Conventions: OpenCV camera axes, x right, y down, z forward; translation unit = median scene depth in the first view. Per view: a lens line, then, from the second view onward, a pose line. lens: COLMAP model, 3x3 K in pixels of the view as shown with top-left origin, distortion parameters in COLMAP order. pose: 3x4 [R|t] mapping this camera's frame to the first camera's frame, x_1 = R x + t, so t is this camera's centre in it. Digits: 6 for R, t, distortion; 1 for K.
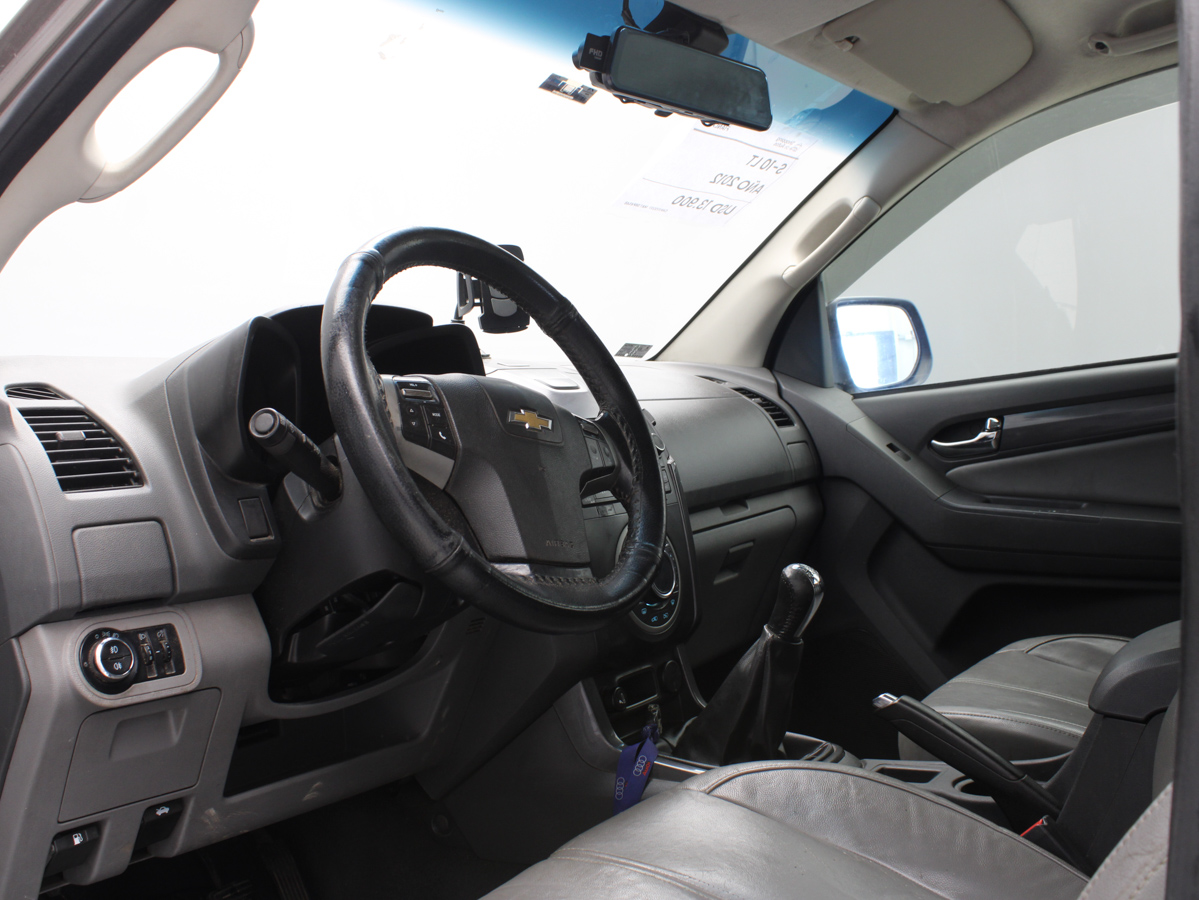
lens RADIAL K [[1237.1, 0, 599.5], [0, 1237.1, 450.0], [0, 0, 1]] dist [-0.171067, 0.154171]
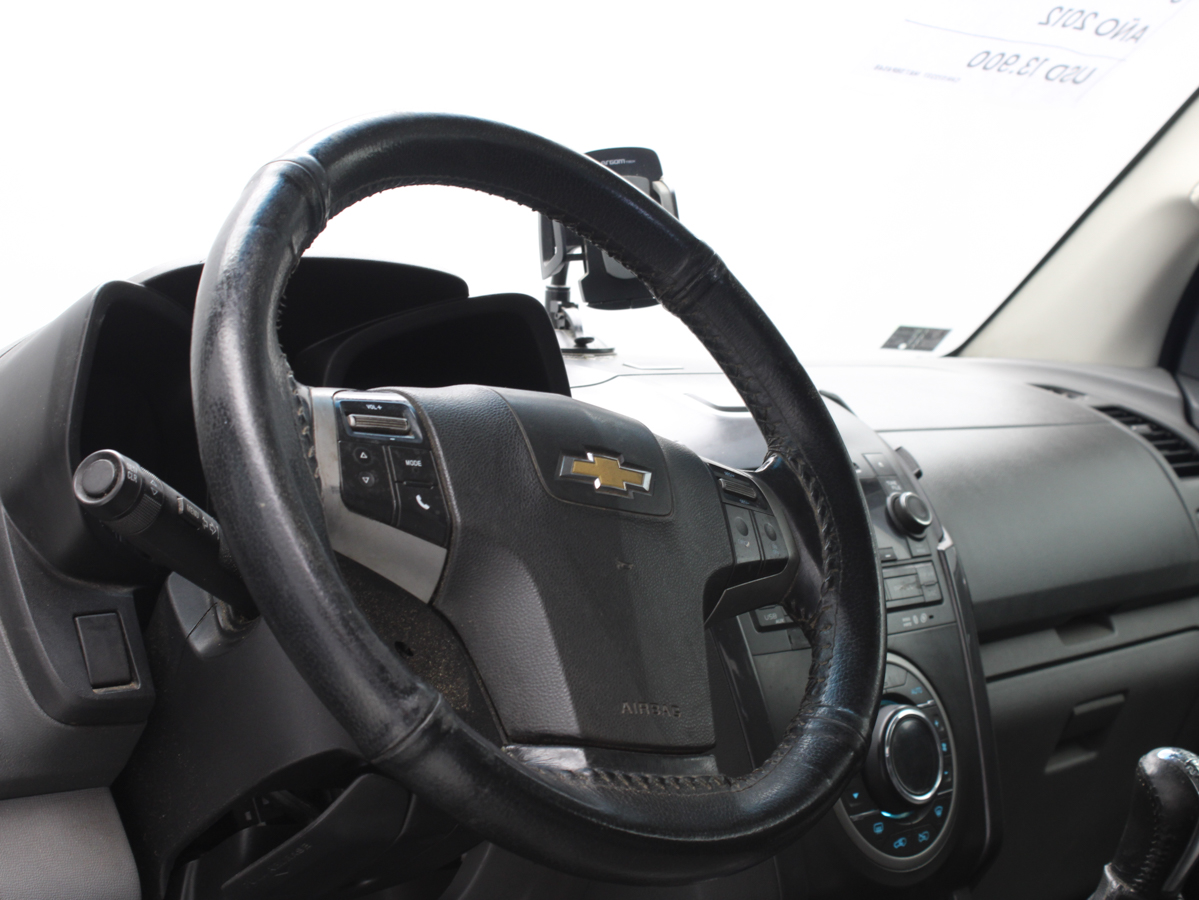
lens RADIAL K [[2083.6, 0, 599.5], [0, 2083.6, 450.0], [0, 0, 1]] dist [-0.042292, 0.084711]
pose [[0.984345, 0.001267, -0.176247, 0.097997], [-0.006026, 0.999632, -0.026465, -0.010150], [0.176148, 0.027113, 0.983990, 0.119244]]
